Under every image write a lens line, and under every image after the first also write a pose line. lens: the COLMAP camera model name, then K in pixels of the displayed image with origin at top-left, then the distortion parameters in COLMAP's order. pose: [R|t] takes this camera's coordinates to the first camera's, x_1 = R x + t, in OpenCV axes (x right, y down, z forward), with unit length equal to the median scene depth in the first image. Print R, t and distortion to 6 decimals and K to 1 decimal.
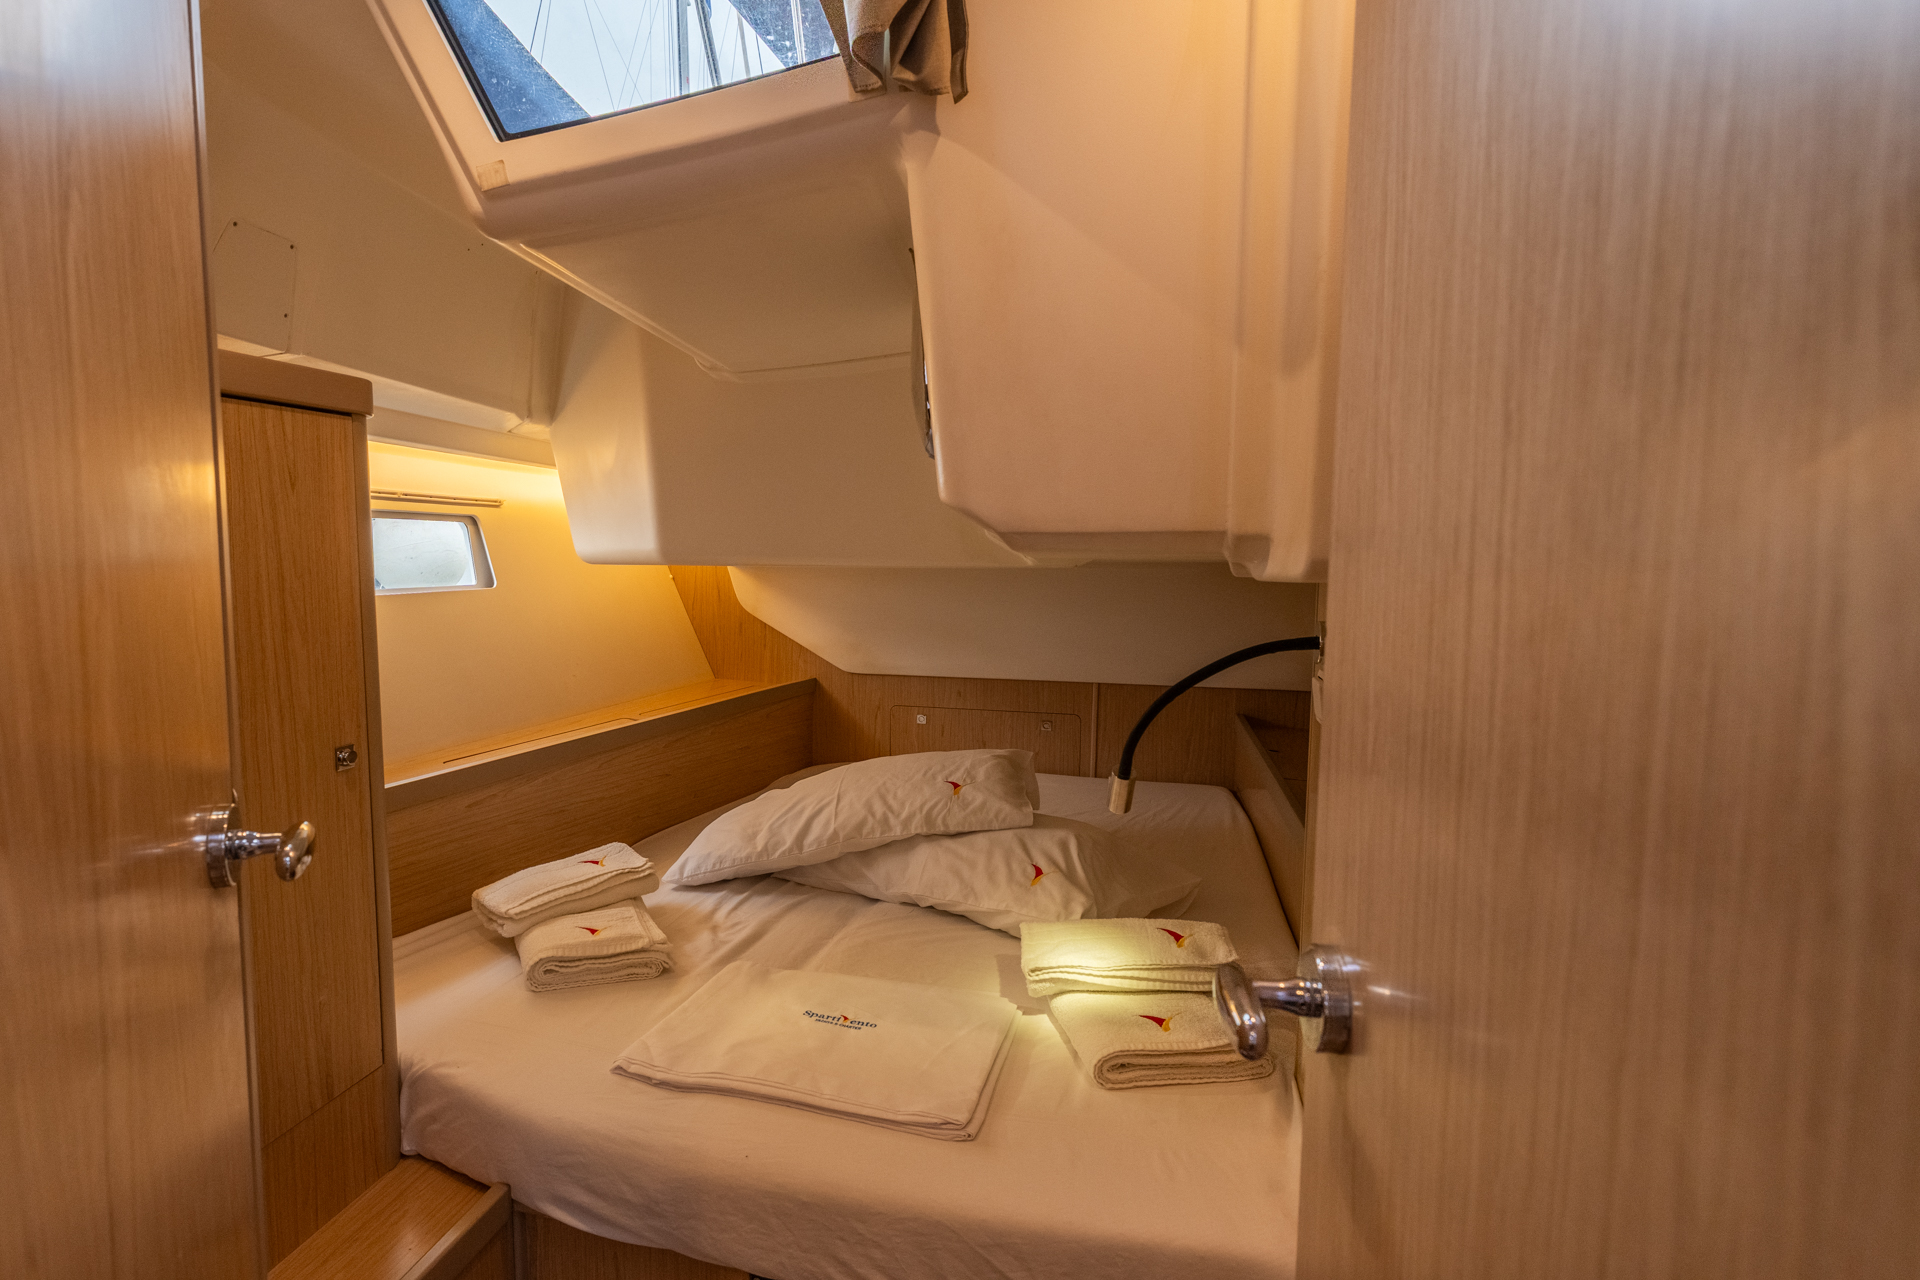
lens RADIAL K [[1016.0, 0, 825.3], [0, 1016.0, 635.6], [0, 0, 1]] dist [0.001548, 0.000470]
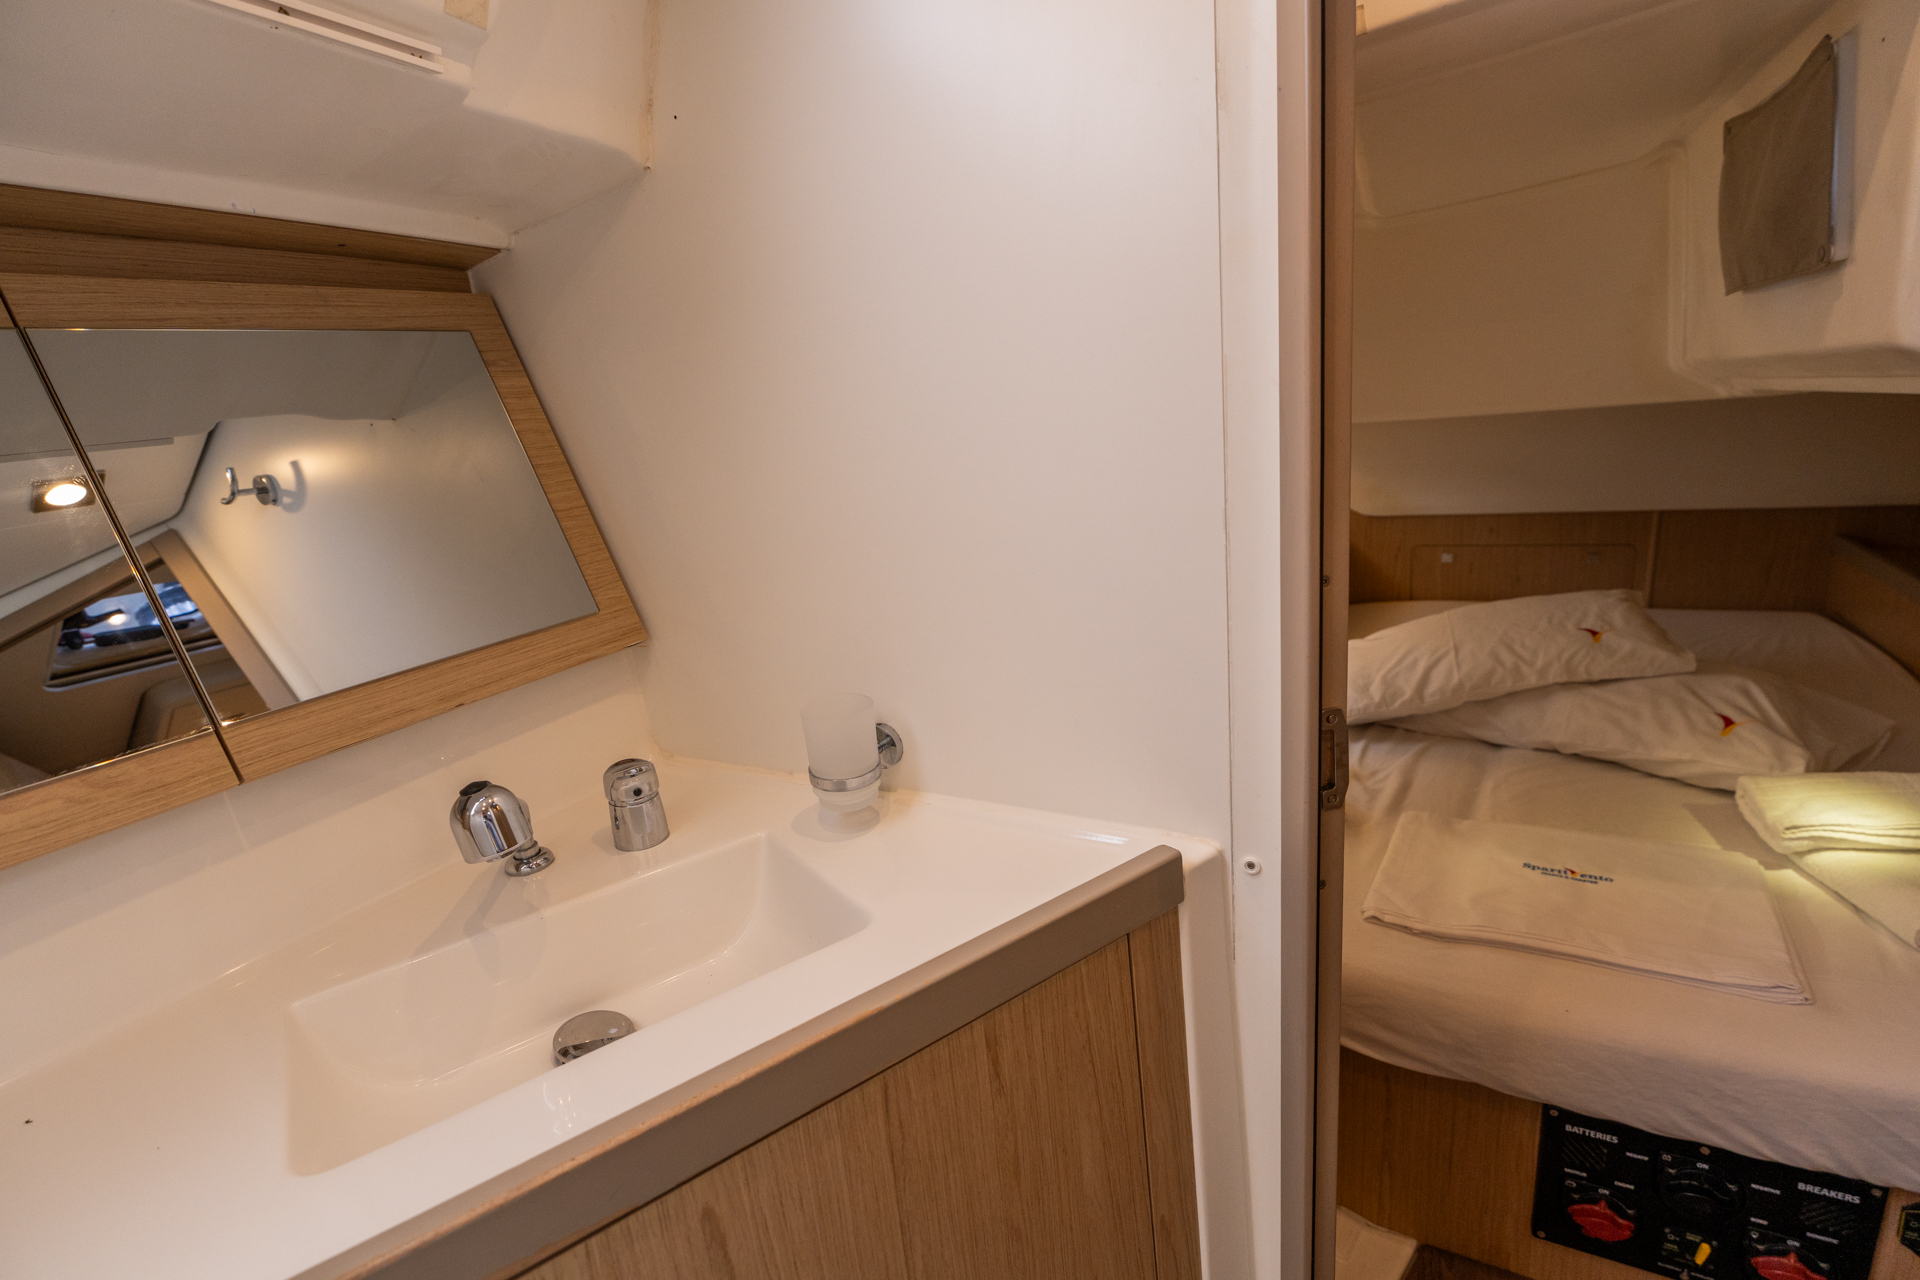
lens RADIAL K [[919.8, 0, 960.4], [0, 919.8, 647.2], [0, 0, 1]] dist [-0.011091, -0.000266]
pose [[0.973651, -0.036731, -0.225065, -0.306956], [0.077498, 0.981499, 0.175082, -0.046614], [0.214470, -0.187911, 0.958484, 0.020738]]
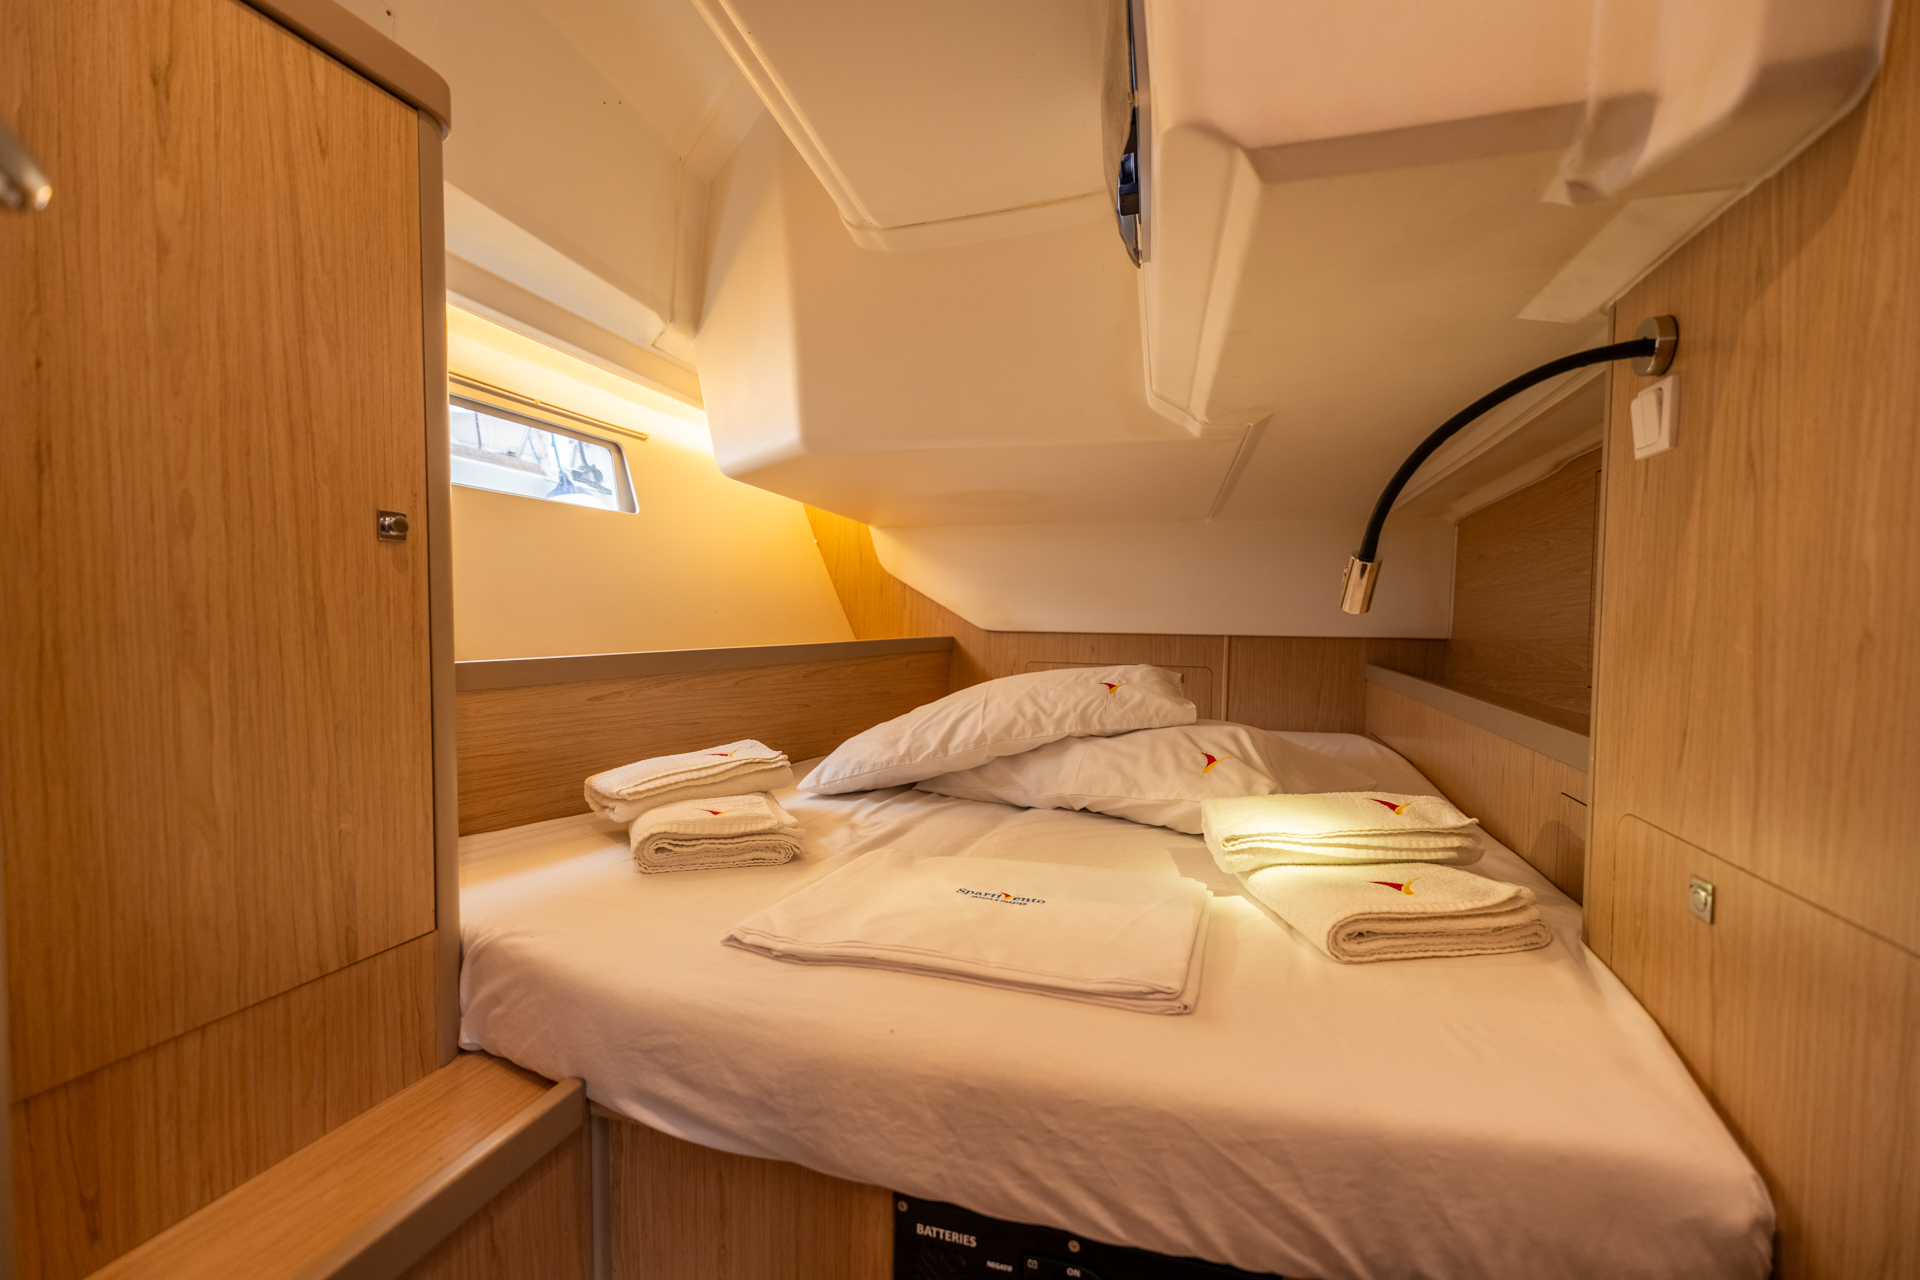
lens RADIAL K [[854.0, 0, 957.5], [0, 854.0, 646.3], [0, 0, 1]] dist [0.001032, 0.000320]
pose [[0.999891, 0.010491, 0.010396, -0.025677], [-0.009966, 0.998735, -0.049285, 0.172637], [-0.010900, 0.049176, 0.998731, 0.237108]]
